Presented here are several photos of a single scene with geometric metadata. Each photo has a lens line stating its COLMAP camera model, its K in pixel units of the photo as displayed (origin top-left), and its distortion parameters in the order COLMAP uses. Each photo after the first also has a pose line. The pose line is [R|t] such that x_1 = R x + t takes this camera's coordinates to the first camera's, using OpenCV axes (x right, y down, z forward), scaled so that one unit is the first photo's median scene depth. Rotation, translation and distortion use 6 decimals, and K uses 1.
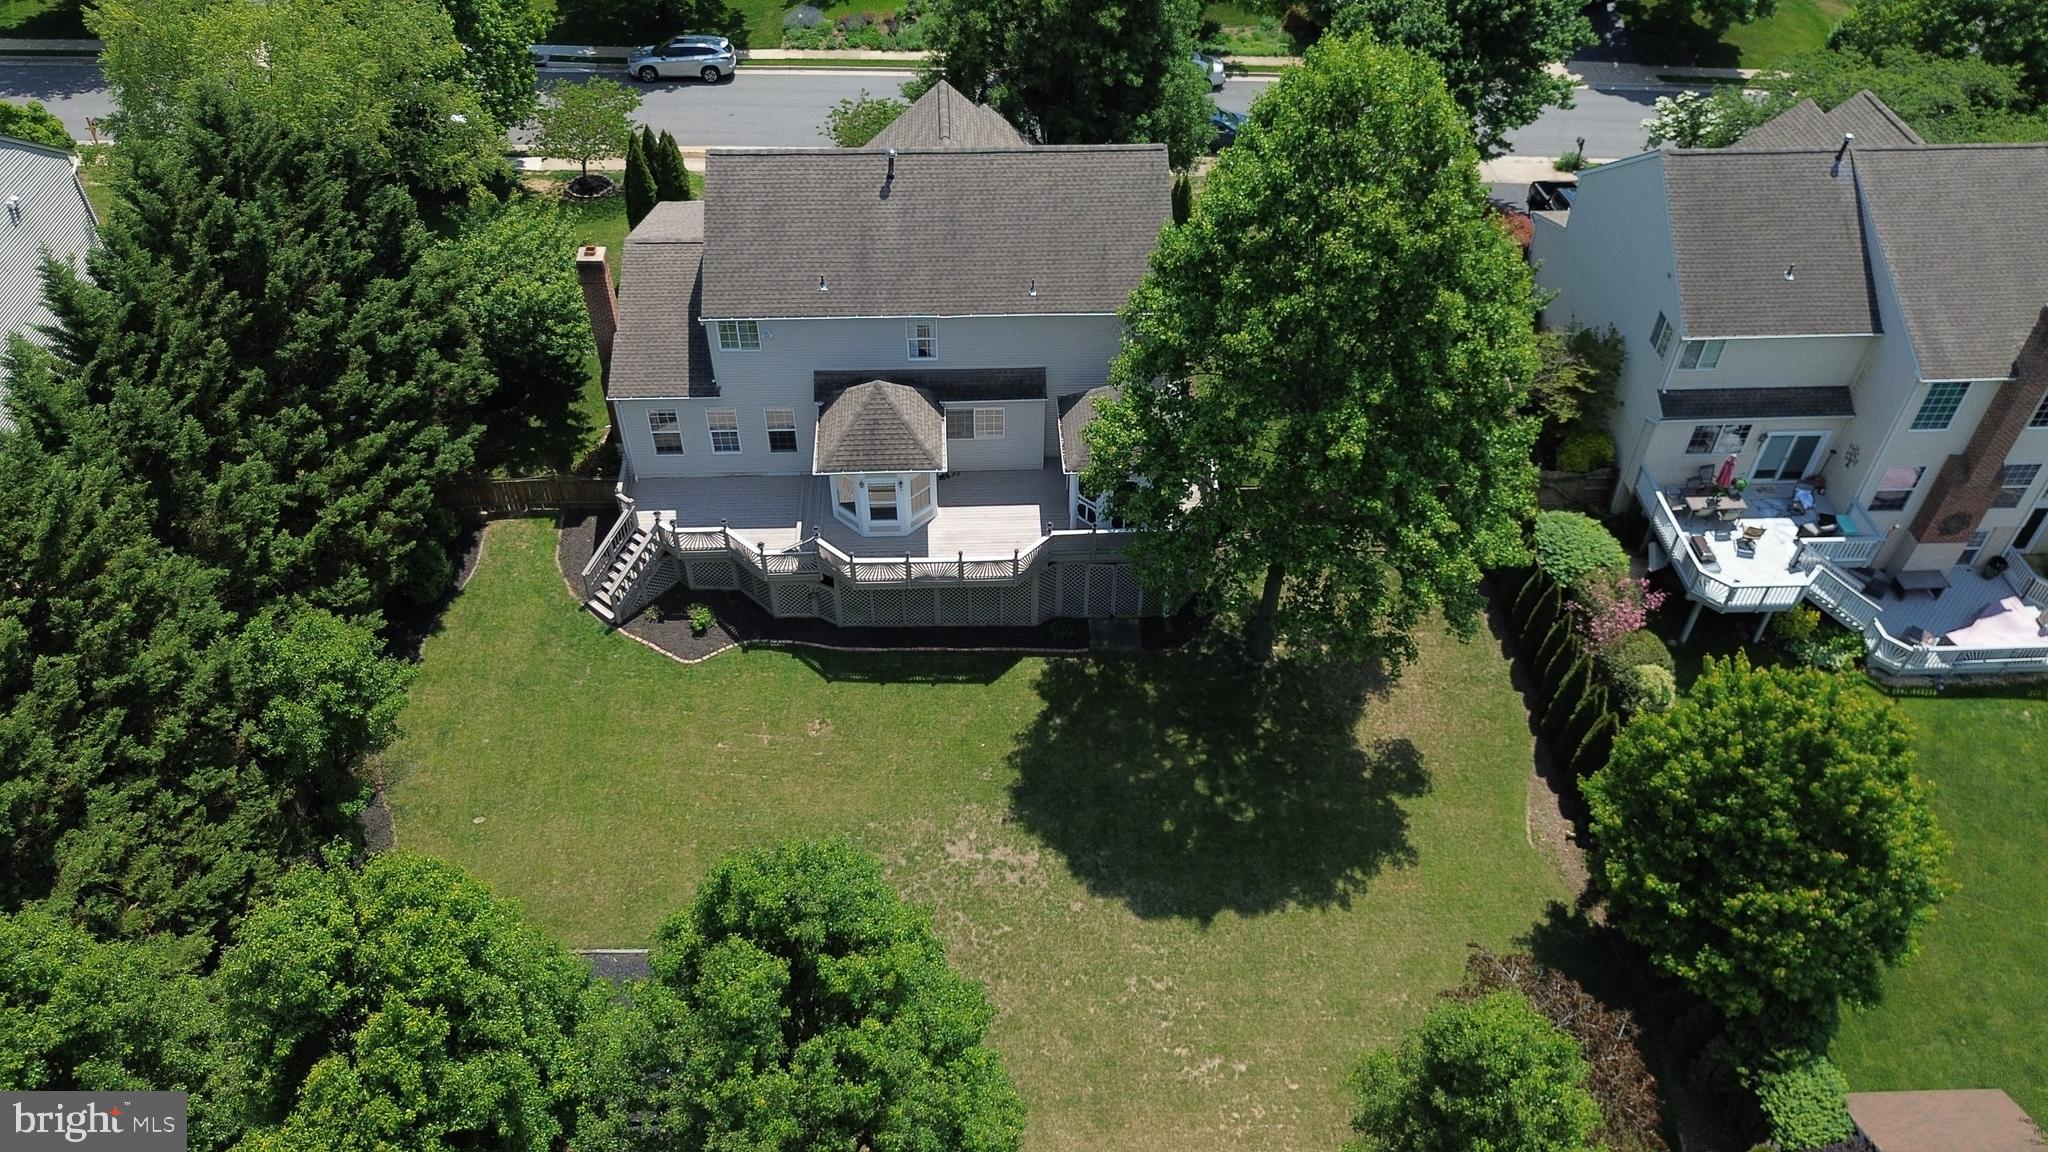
lens RADIAL K [[1452.5, 0, 1019.9], [0, 1452.5, 579.3], [0, 0, 1]] dist [0.057996, -0.053628]
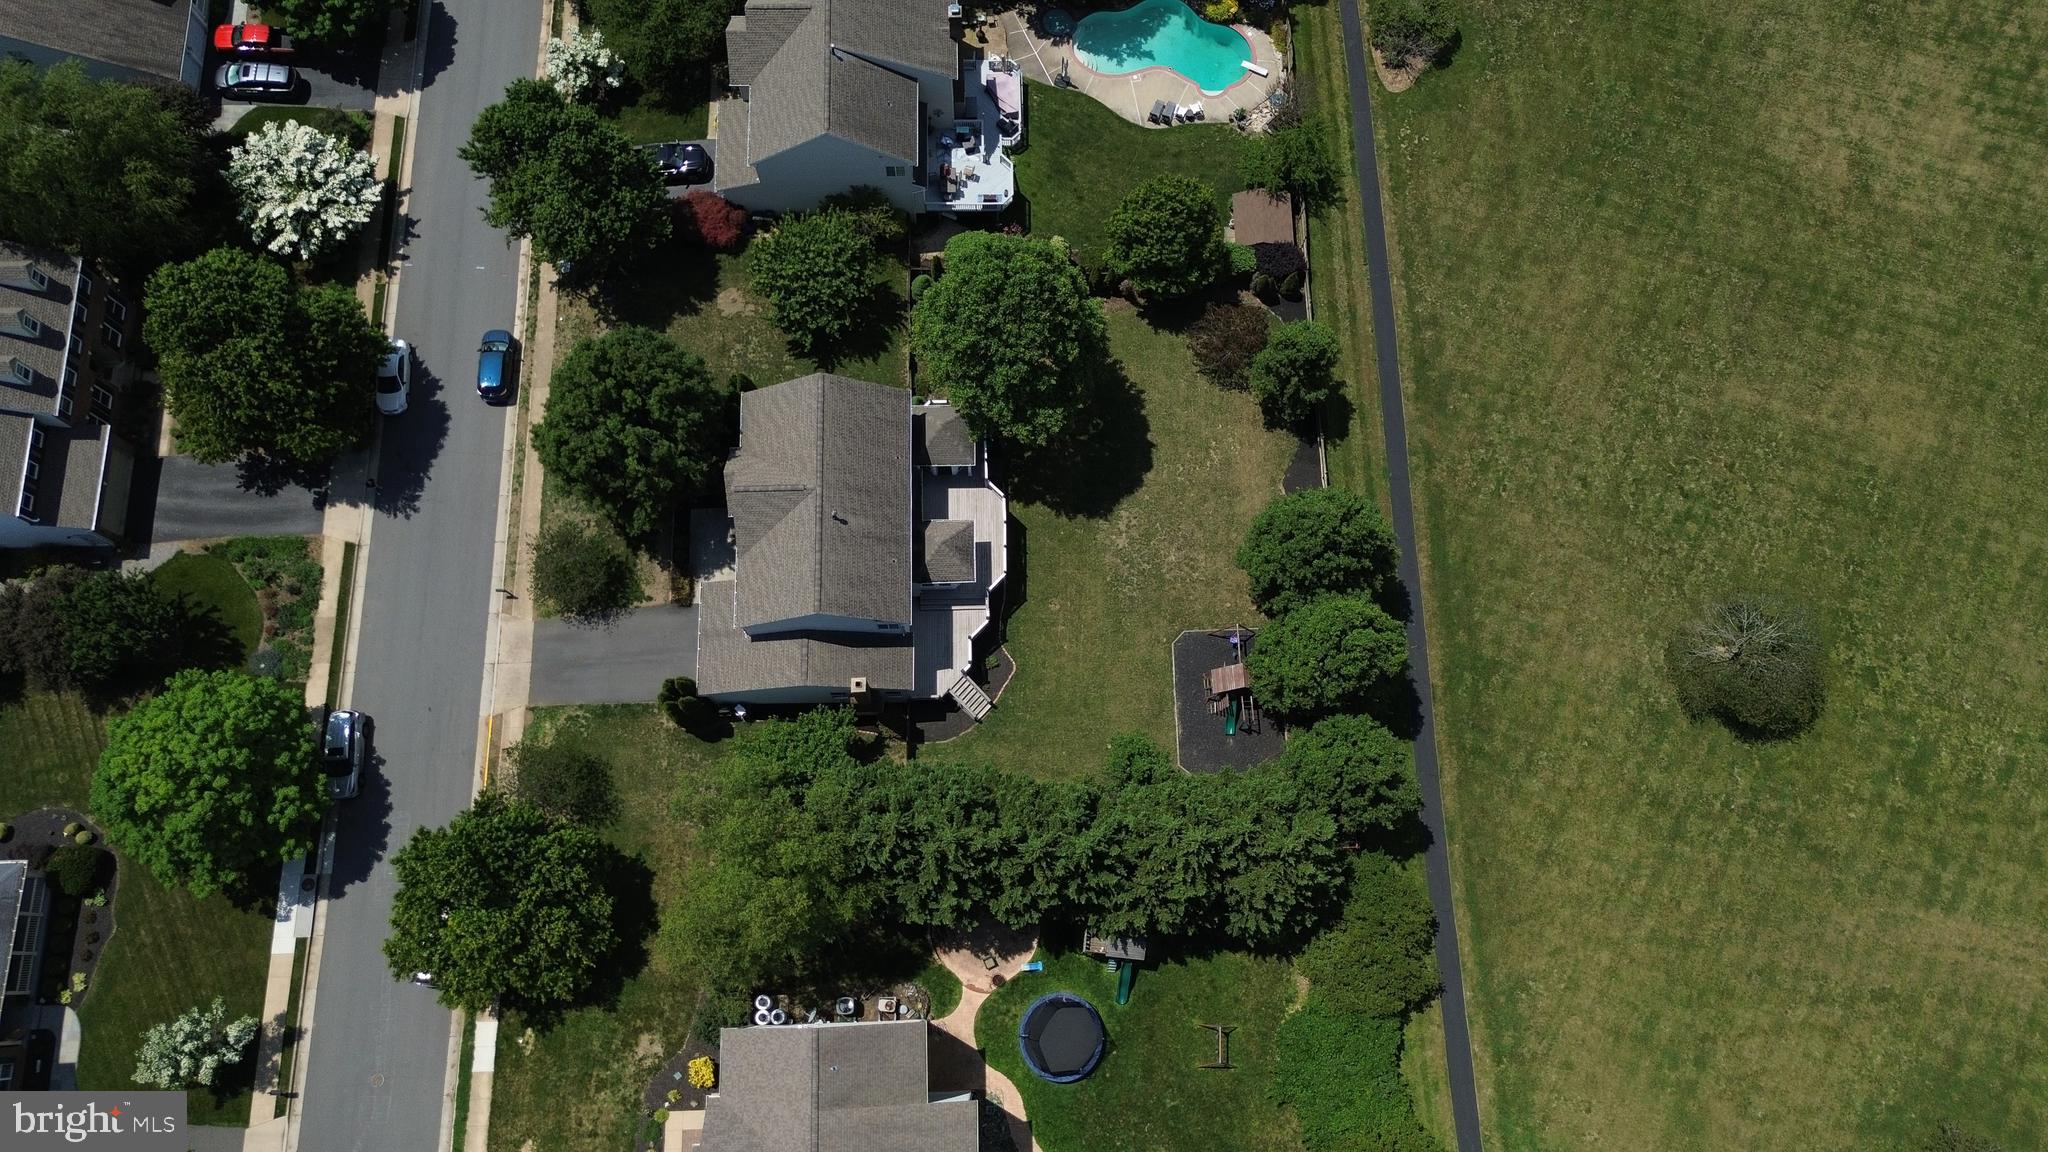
lens RADIAL K [[1452.5, 0, 1020.2], [0, 1452.5, 572.6], [0, 0, 1]] dist [0.057996, -0.053628]
pose [[0.025383, -0.965276, 0.259996, -0.624376], [0.676535, 0.208061, 0.706408, -1.392001], [-0.735973, 0.157966, 0.658324, -0.358839]]
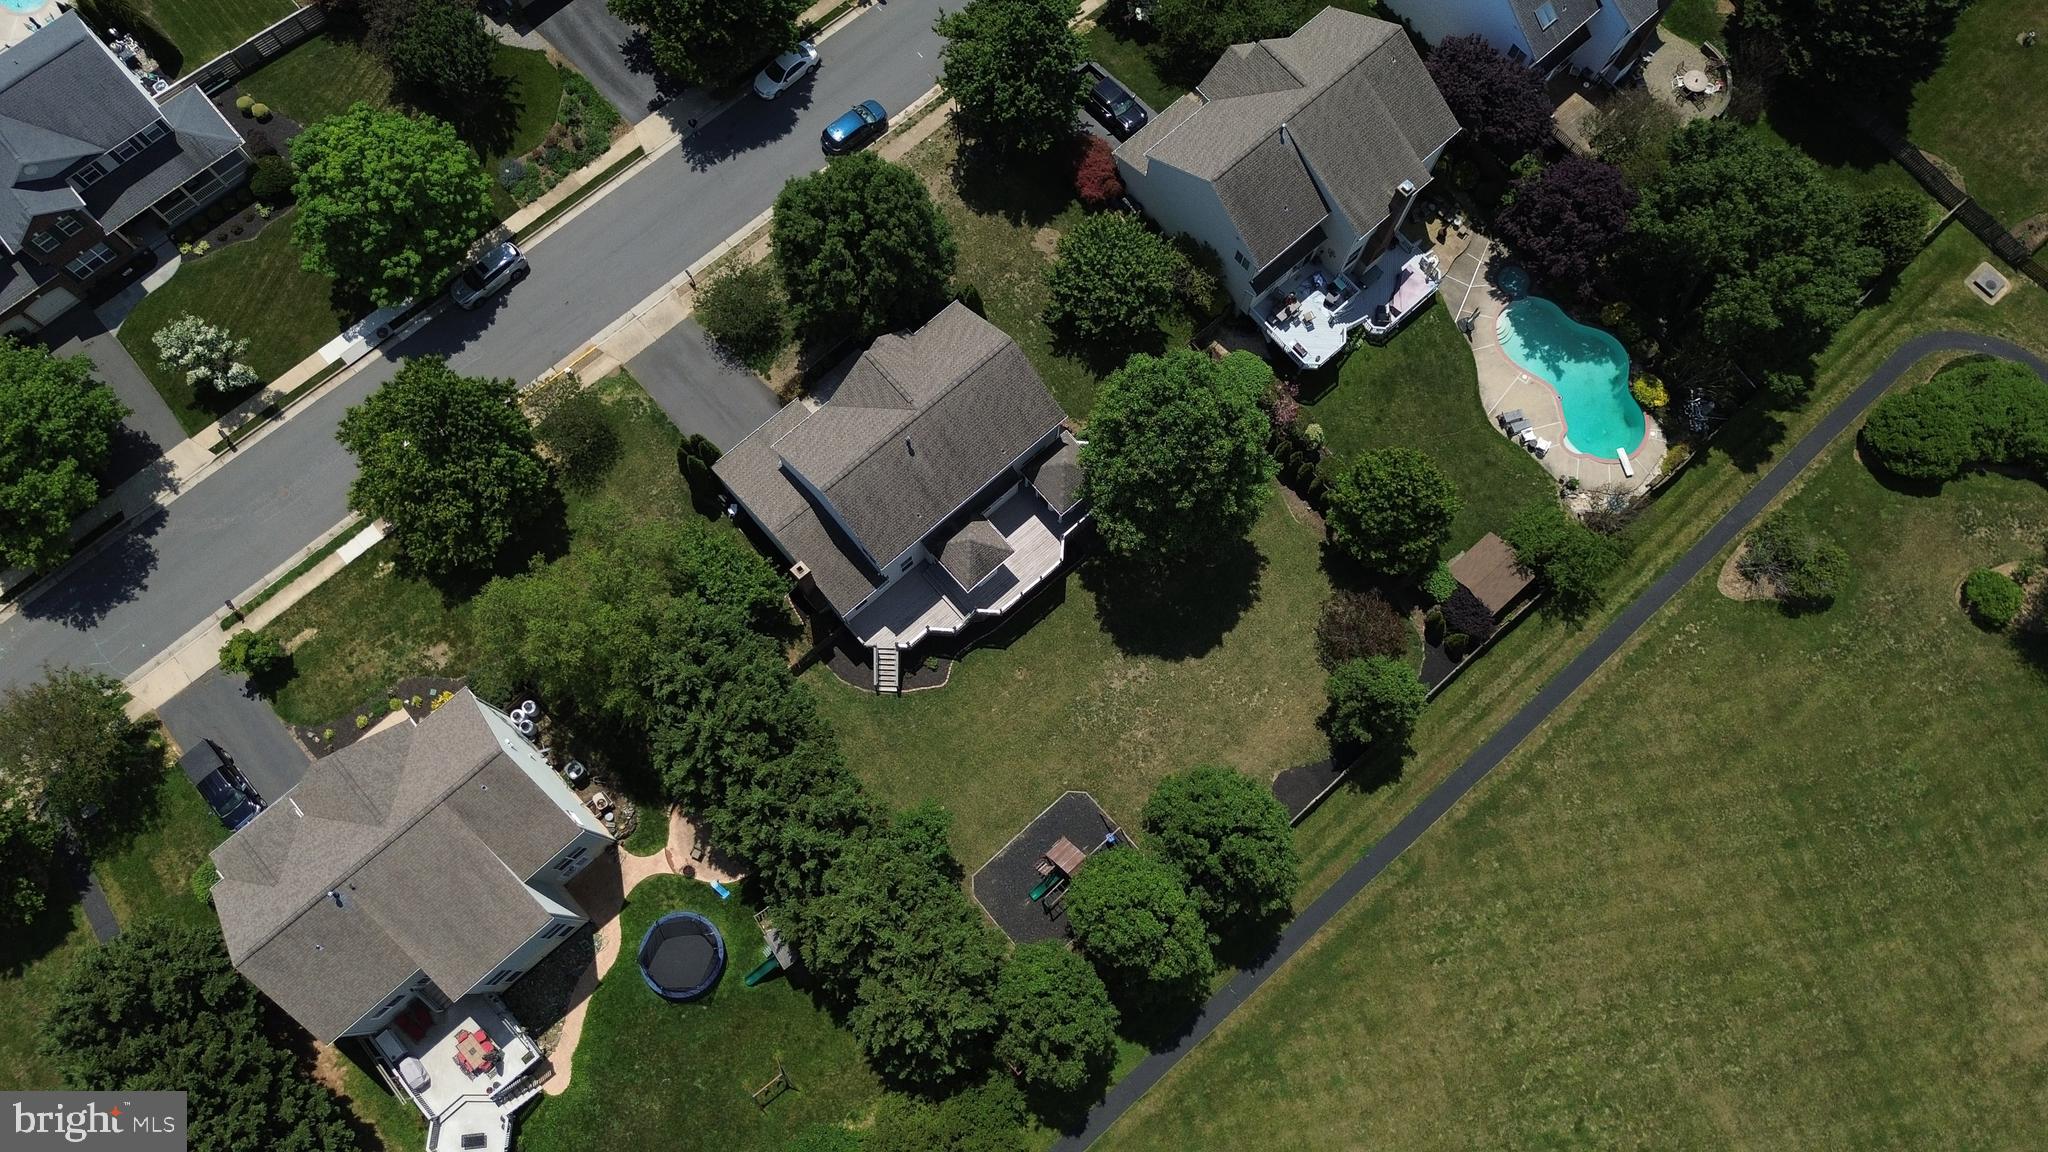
lens RADIAL K [[1452.5, 0, 1016.8], [0, 1452.5, 572.8], [0, 0, 1]] dist [0.057996, -0.053628]
pose [[0.780205, -0.603472, 0.164626, -0.385648], [0.427084, 0.706206, 0.564688, -1.144295], [-0.457033, -0.370264, 0.808718, -0.617272]]
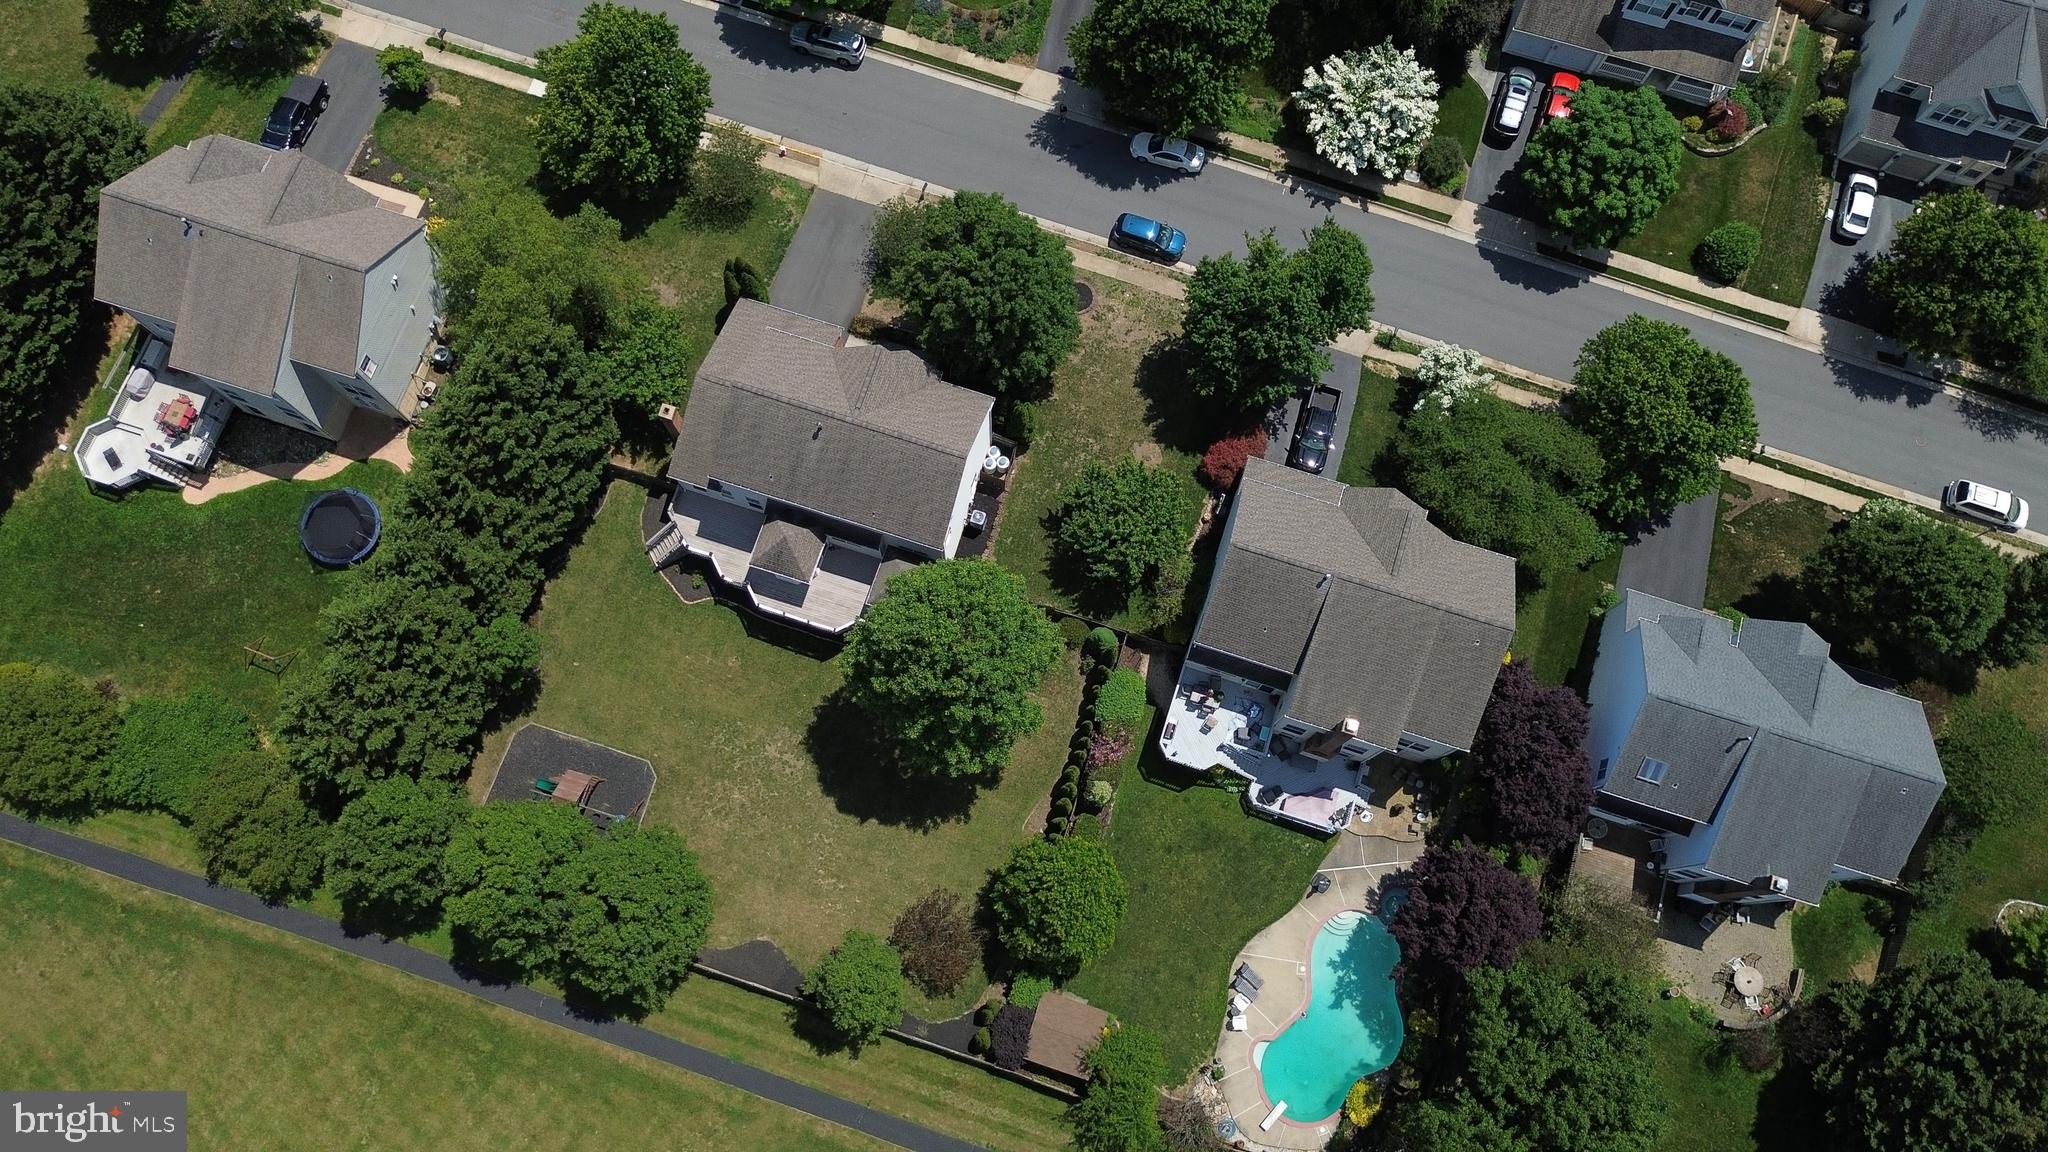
lens RADIAL K [[1452.5, 0, 1019.5], [0, 1452.5, 571.9], [0, 0, 1]] dist [0.057996, -0.053628]
pose [[0.936621, 0.338522, -0.090240, 0.380295], [-0.243351, 0.813929, 0.527540, -1.169233], [0.252033, -0.472146, 0.844724, -0.589972]]
